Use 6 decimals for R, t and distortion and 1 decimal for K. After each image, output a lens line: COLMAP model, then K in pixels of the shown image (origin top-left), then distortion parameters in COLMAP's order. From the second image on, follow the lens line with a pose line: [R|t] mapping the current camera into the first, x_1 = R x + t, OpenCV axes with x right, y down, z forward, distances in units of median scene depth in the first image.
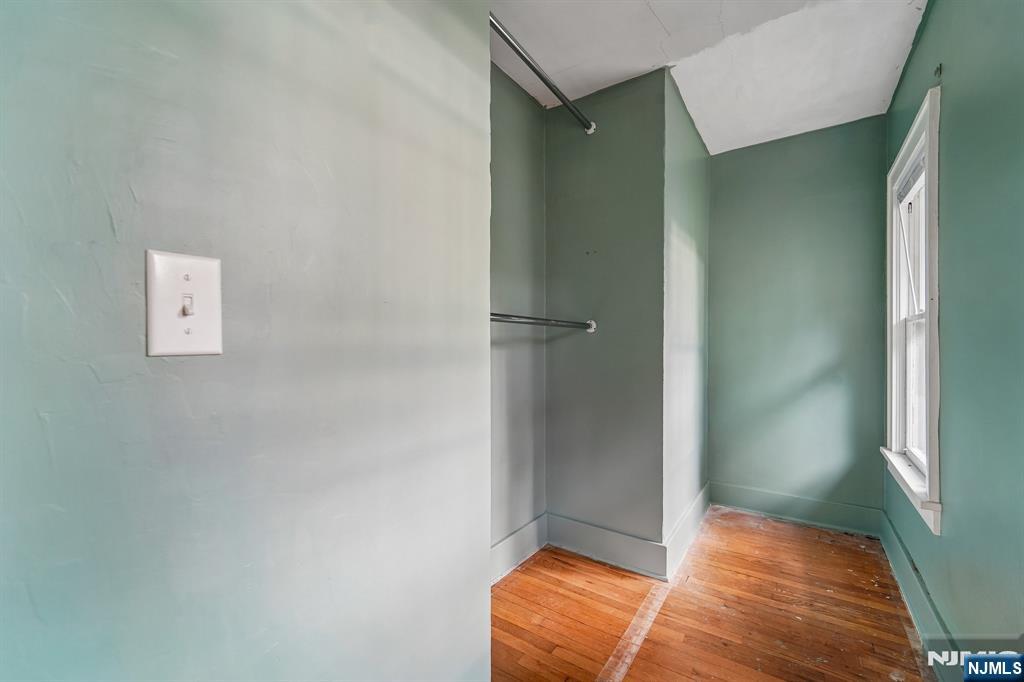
lens RADIAL K [[416.0, 0, 512.0], [0, 416.0, 341.0], [0, 0, 1]] dist [0.002286, 0.000143]
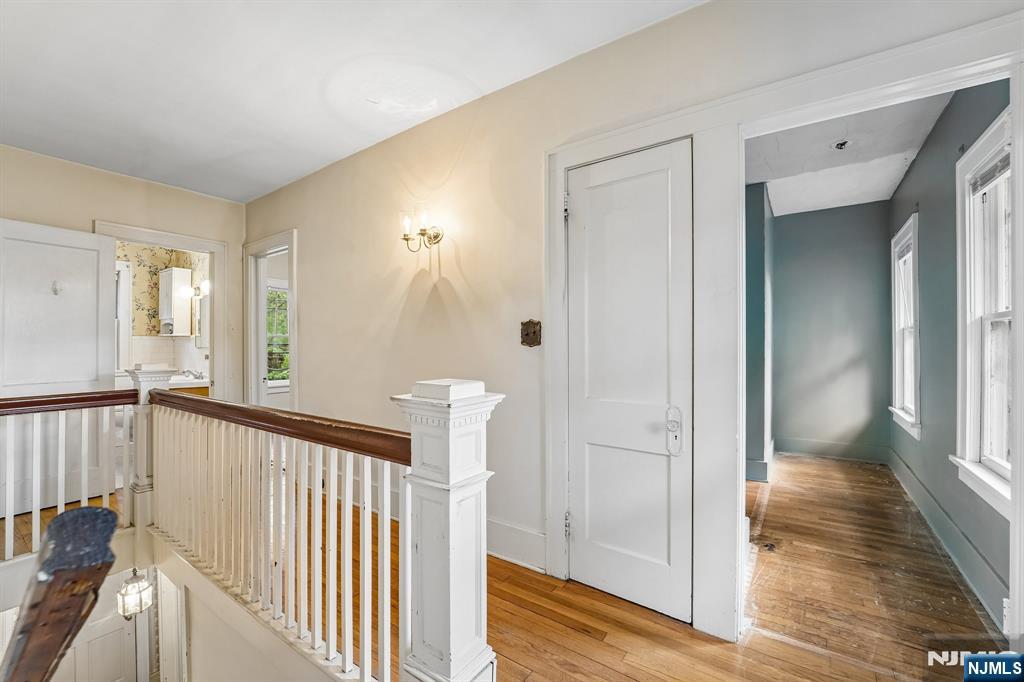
lens RADIAL K [[423.4, 0, 512.0], [0, 423.4, 341.0], [0, 0, 1]] dist [-0.017445, -0.000036]
pose [[0.999983, -0.005472, 0.001814, -0.648513], [0.005477, 0.999981, -0.002946, -0.003369], [-0.001798, 0.002956, 0.999994, -0.690518]]
